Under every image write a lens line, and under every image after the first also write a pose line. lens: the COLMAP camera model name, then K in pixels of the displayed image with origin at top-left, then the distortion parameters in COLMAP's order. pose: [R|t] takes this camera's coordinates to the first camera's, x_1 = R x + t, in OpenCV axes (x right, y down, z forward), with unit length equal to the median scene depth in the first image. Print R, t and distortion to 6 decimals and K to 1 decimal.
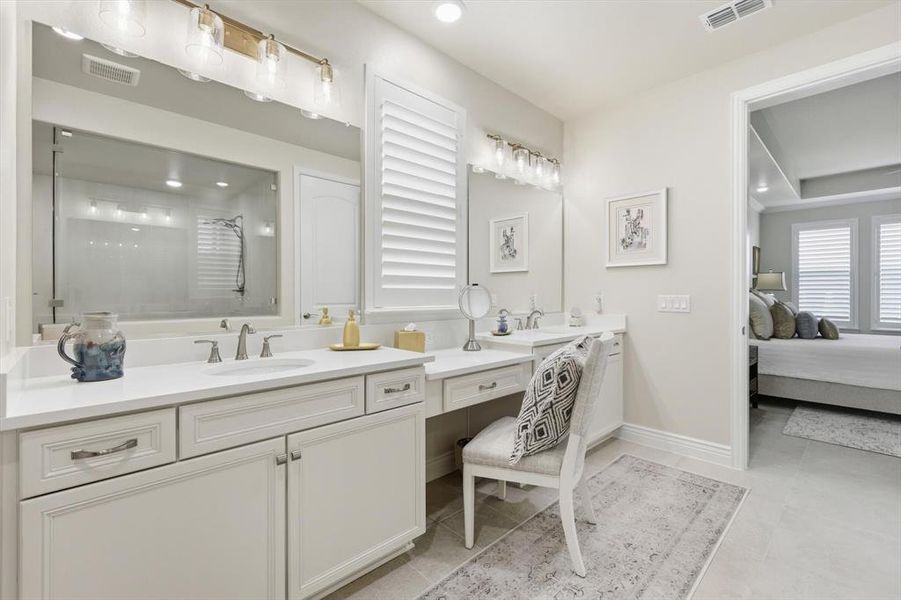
lens RADIAL K [[396.7, 0, 455.5], [0, 396.7, 296.2], [0, 0, 1]] dist [0.001547, 0.000023]
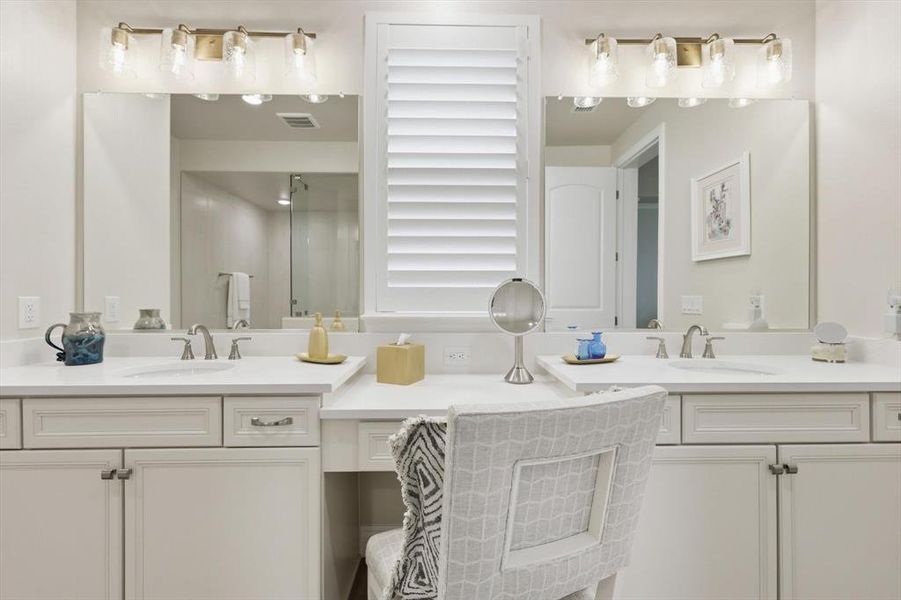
lens RADIAL K [[397.0, 0, 447.7], [0, 397.0, 296.5], [0, 0, 1]] dist [-0.001869, -0.000226]
pose [[0.730730, 0.001890, -0.682664, 0.373473], [-0.003424, 0.999994, -0.000897, -0.001645], [0.682658, 0.002993, 0.730732, 0.421226]]
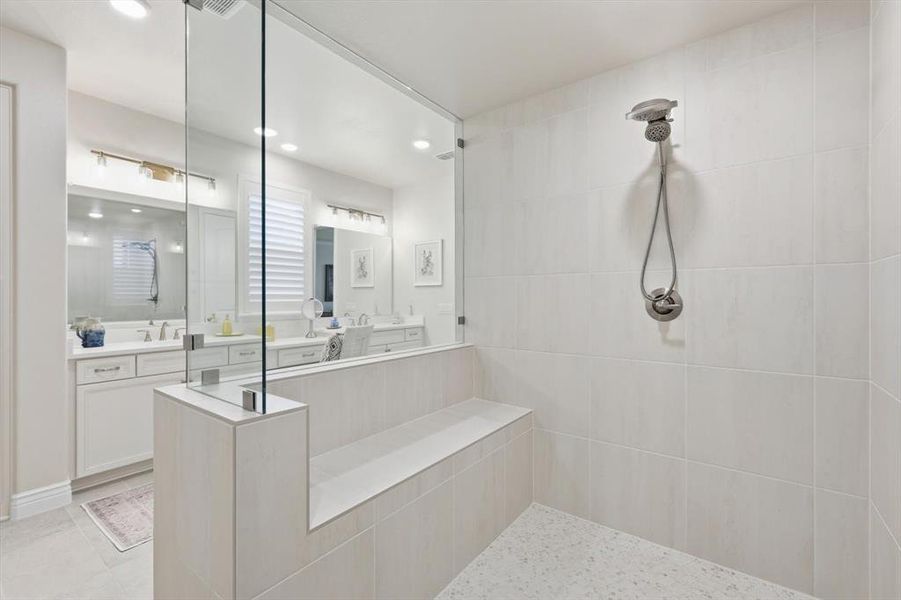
lens RADIAL K [[396.7, 0, 455.5], [0, 396.7, 296.2], [0, 0, 1]] dist [0.001547, 0.000023]
pose [[0.986106, -0.001630, 0.166107, 0.347695], [0.003027, 0.999962, -0.008156, -0.023296], [-0.166088, 0.008545, 0.986074, -0.726847]]
